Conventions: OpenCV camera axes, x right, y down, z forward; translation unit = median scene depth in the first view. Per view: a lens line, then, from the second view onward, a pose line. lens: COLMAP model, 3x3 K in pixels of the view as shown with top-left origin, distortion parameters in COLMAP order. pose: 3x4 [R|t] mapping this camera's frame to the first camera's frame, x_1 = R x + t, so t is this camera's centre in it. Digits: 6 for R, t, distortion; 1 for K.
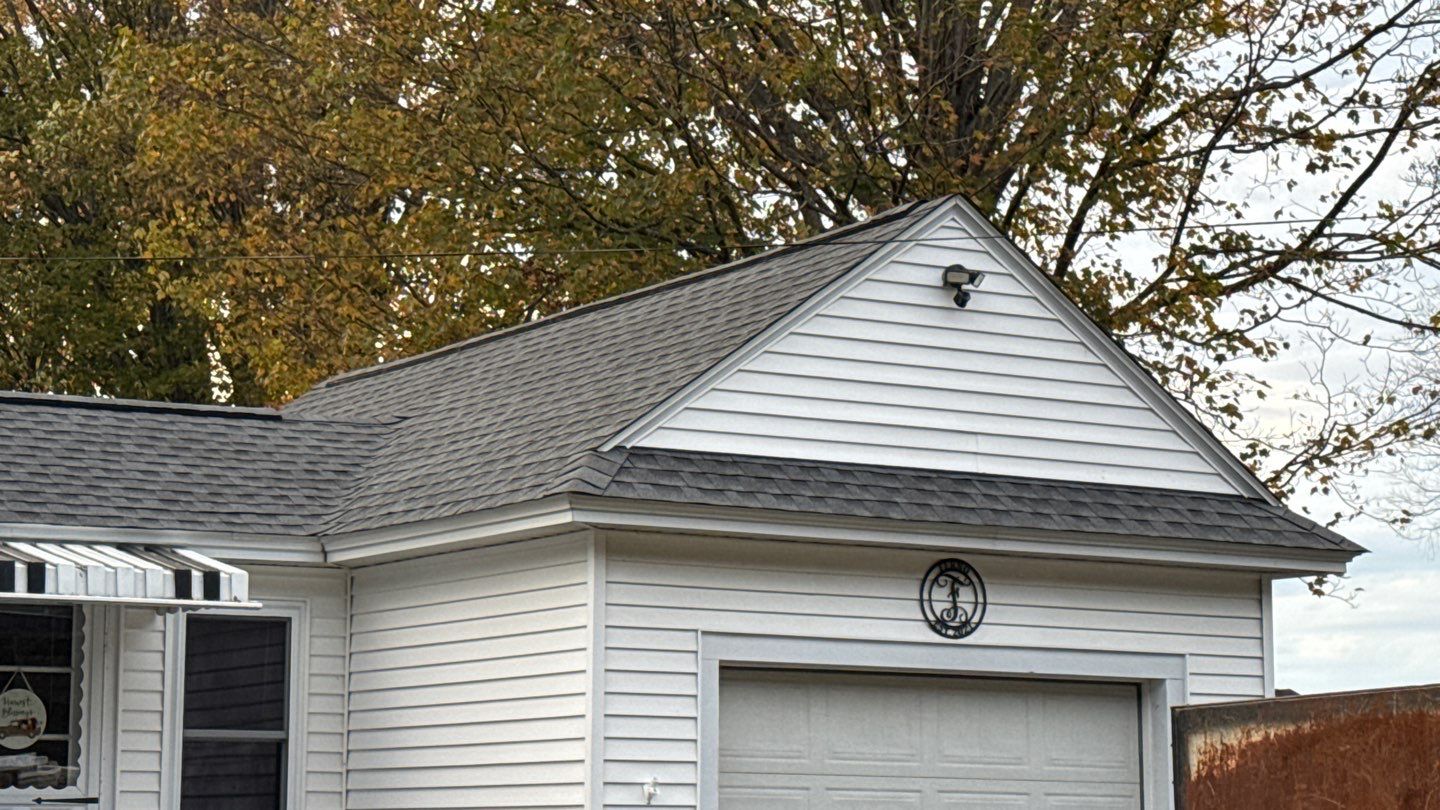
lens RADIAL K [[3267.3, 0, 678.6], [0, 3267.3, 389.6], [0, 0, 1]] dist [0.151441, 0.000000]
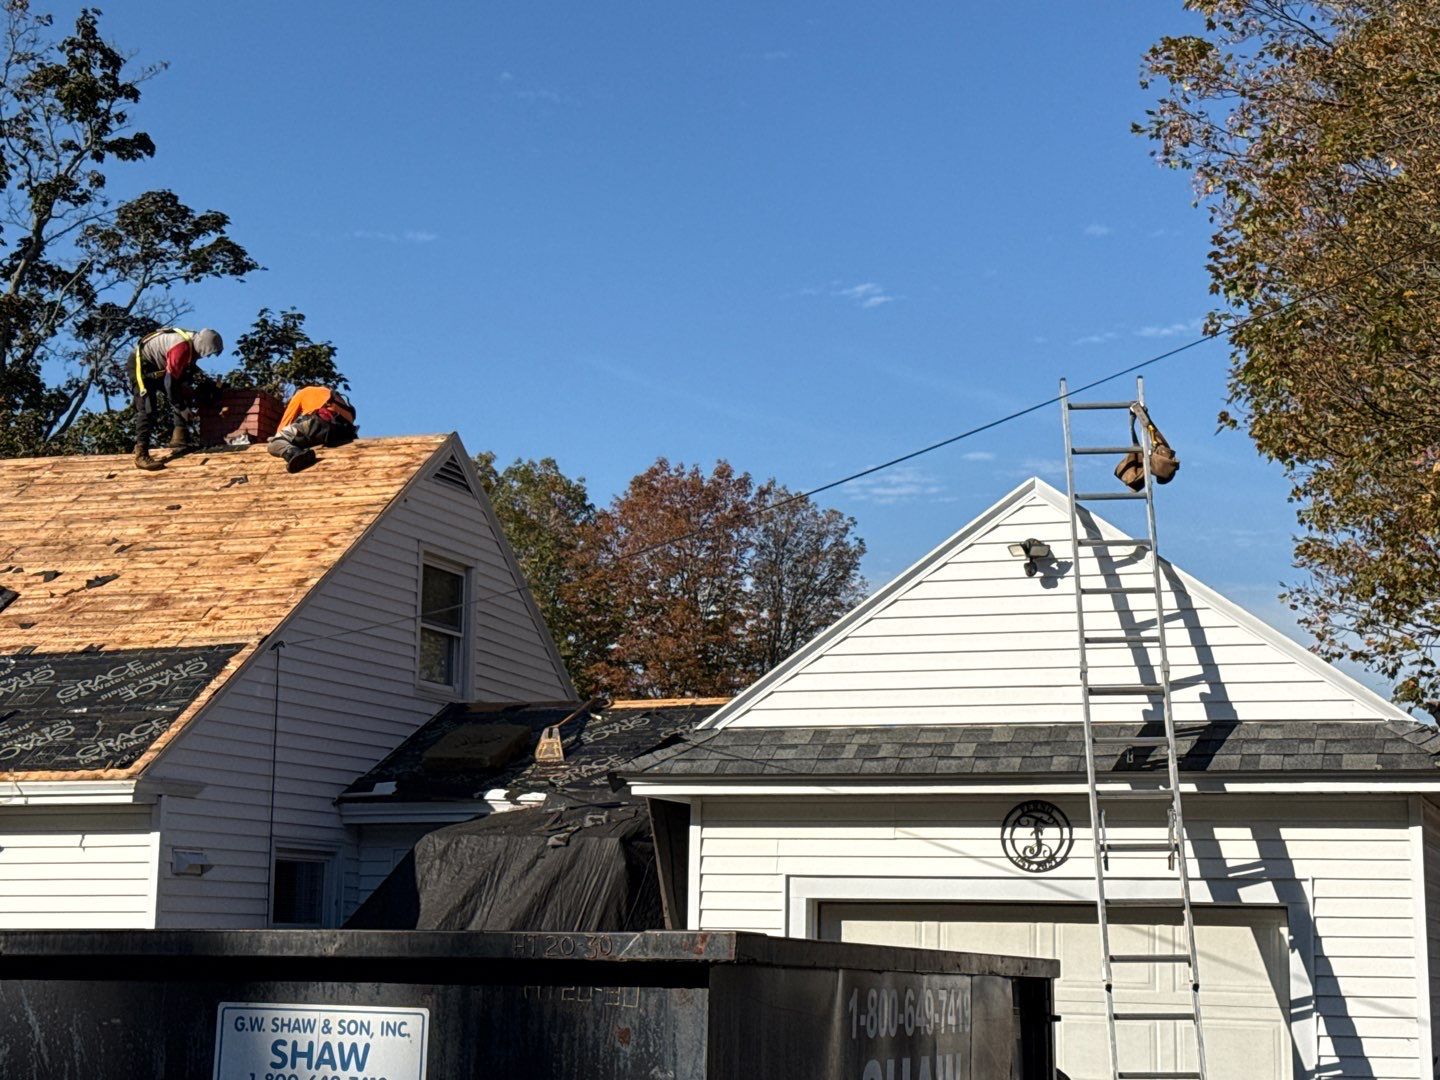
lens RADIAL K [[2609.4, 0, 735.2], [0, 2609.4, 526.8], [0, 0, 1]] dist [0.159305, 0.000000]
pose [[0.636348, -0.122819, -0.761562, 0.716034], [0.094076, 0.992231, -0.081411, 0.021906], [0.765644, -0.019839, 0.642958, 0.344869]]
